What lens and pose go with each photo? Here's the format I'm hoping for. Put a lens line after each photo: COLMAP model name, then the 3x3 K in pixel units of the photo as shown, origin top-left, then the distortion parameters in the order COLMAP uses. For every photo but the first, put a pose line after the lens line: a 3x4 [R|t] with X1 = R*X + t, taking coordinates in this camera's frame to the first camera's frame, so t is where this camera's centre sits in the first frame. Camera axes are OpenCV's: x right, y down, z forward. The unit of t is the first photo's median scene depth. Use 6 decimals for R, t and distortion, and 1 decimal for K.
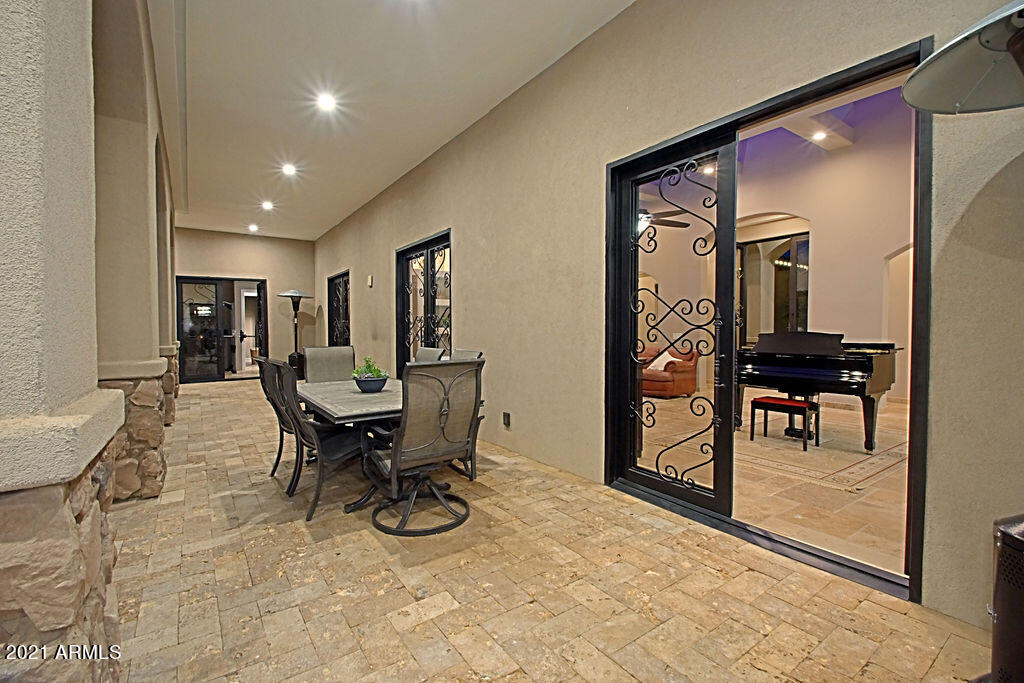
lens RADIAL K [[461.3, 0, 513.1], [0, 461.3, 341.4], [0, 0, 1]] dist [0.000437, -0.000974]
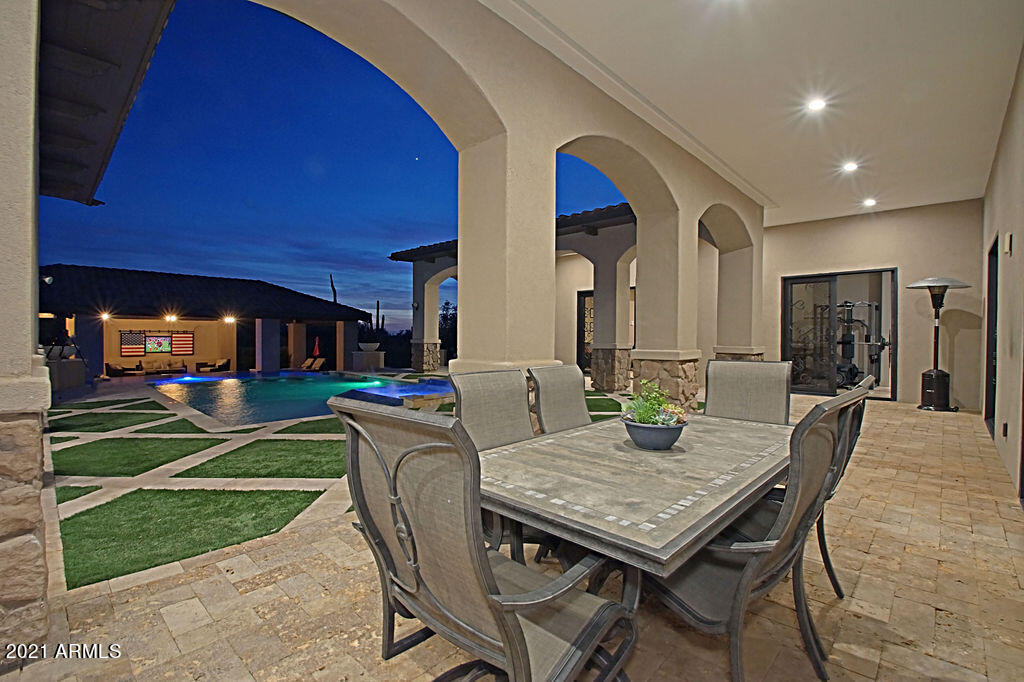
lens RADIAL K [[461.3, 0, 510.3], [0, 461.3, 340.4], [0, 0, 1]] dist [0.000437, -0.000974]
pose [[0.188424, 0.011016, -0.982026, 0.078100], [-0.025766, 0.999648, 0.006270, -0.007528], [0.981750, 0.024121, 0.188641, 0.277007]]
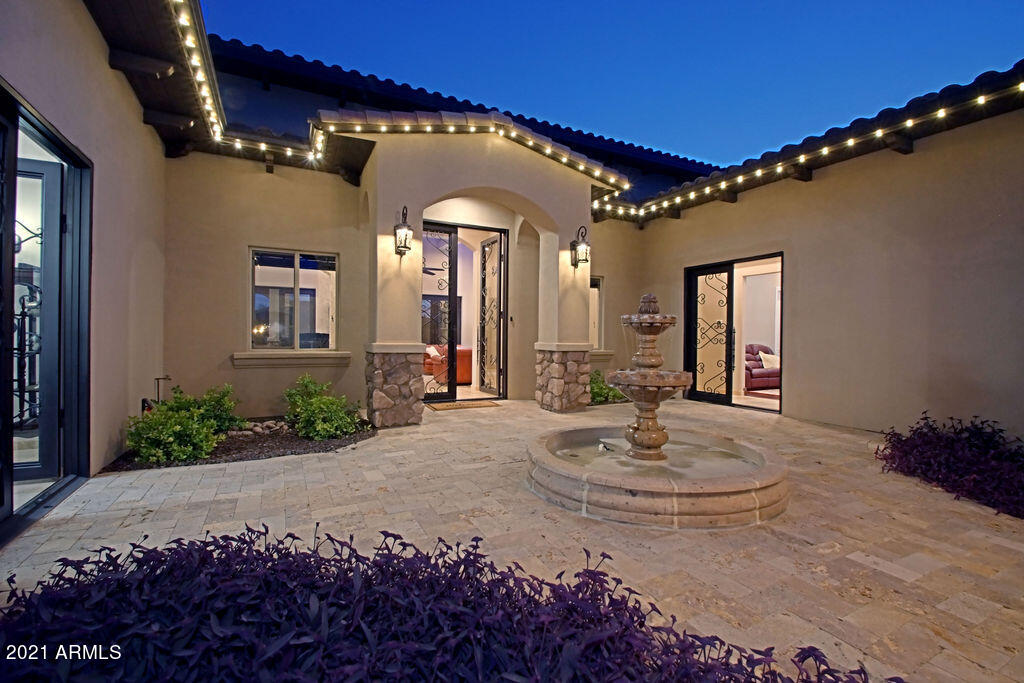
lens RADIAL K [[461.3, 0, 512.8], [0, 461.3, 341.4], [0, 0, 1]] dist [0.000437, -0.000974]
pose [[0.991839, 0.007467, -0.127278, -0.112338], [-0.009262, 0.999866, -0.013522, 0.015170], [0.127160, 0.014590, 0.991775, -0.449528]]
